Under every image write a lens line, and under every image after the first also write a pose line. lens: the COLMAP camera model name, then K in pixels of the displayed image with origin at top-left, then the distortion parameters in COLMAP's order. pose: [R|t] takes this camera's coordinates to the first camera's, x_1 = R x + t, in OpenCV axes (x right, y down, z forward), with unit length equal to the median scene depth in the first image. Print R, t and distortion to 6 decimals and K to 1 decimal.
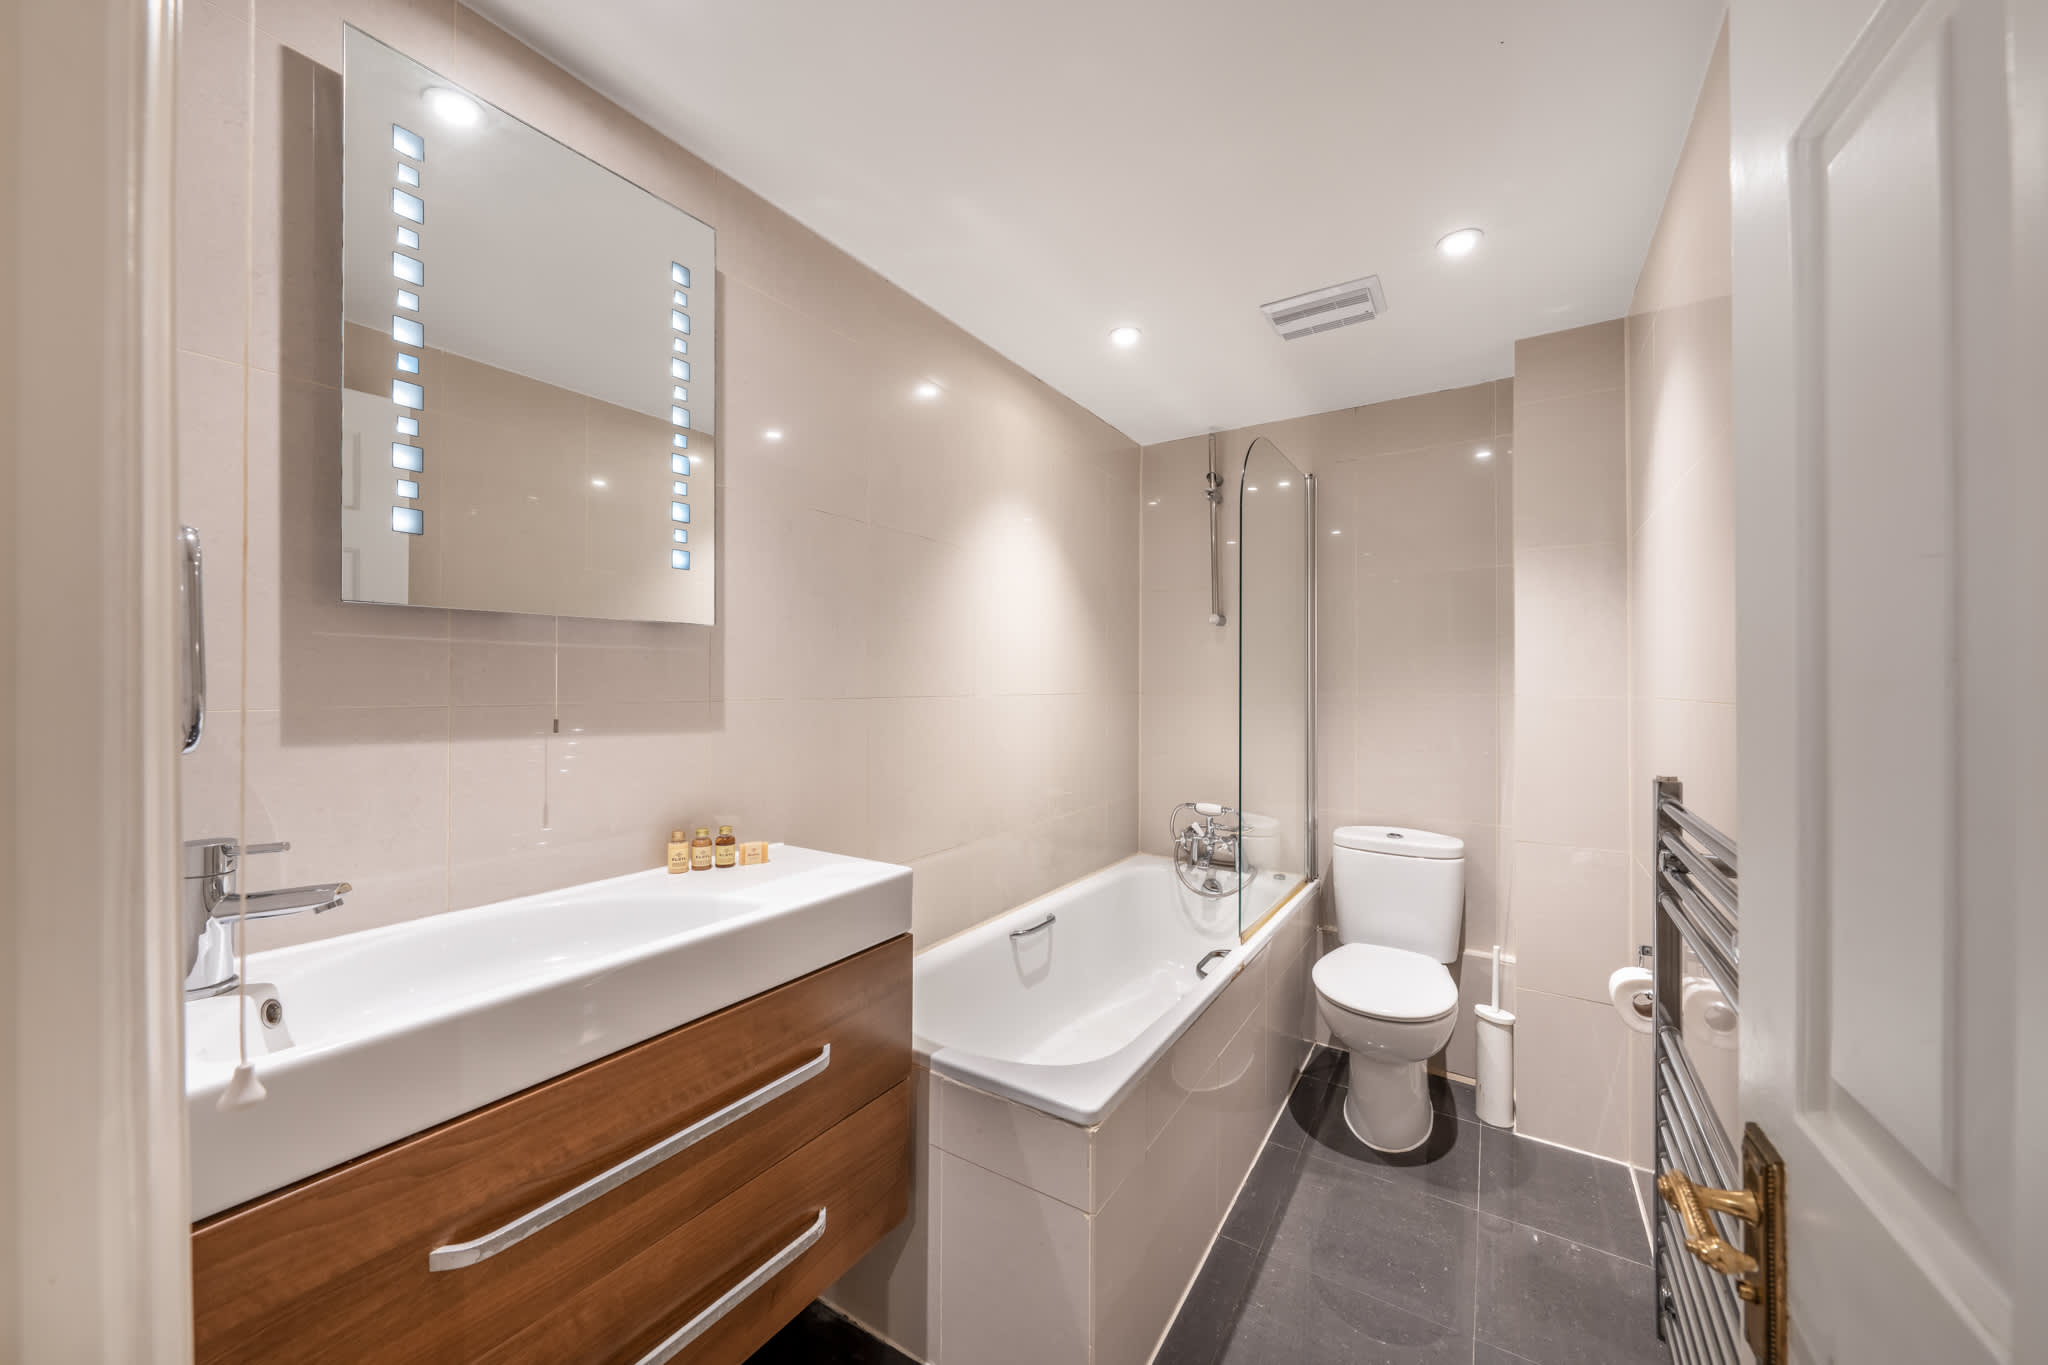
lens RADIAL K [[746.2, 0, 1019.5], [0, 746.2, 675.8], [0, 0, 1]] dist [0.000716, -0.000004]
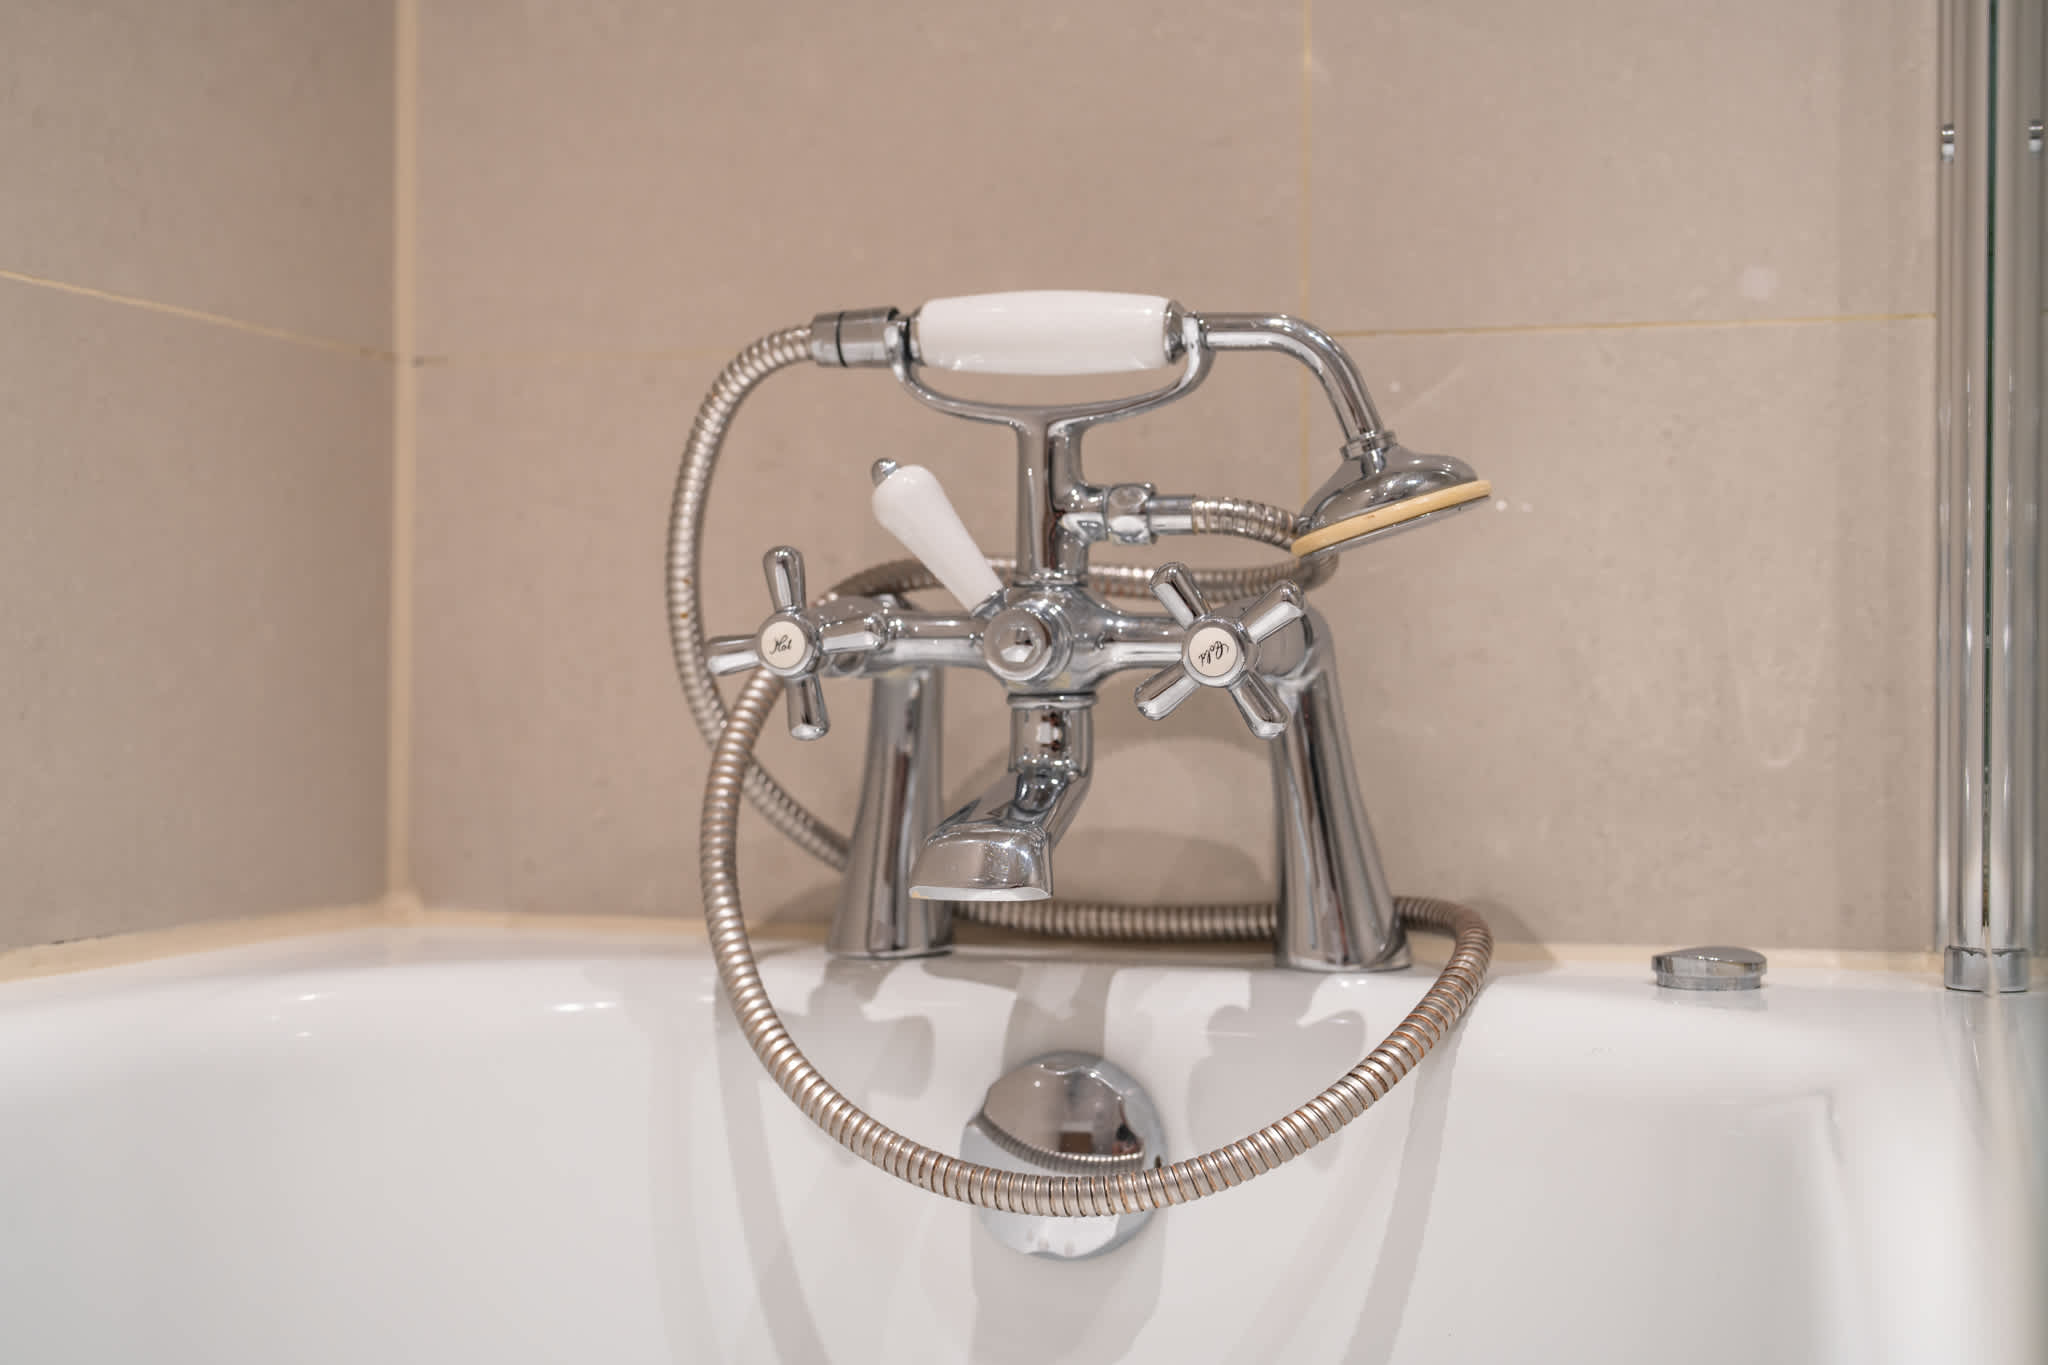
lens RADIAL K [[2849.0, 0, 1027.3], [0, 2849.0, 685.3], [0, 0, 1]] dist [0.014234, 0.000000]
pose [[0.959094, 0.005012, 0.283043, 0.143479], [-0.003682, 0.999980, -0.005229, 0.225088], [-0.283063, 0.003973, 0.959093, 0.632062]]
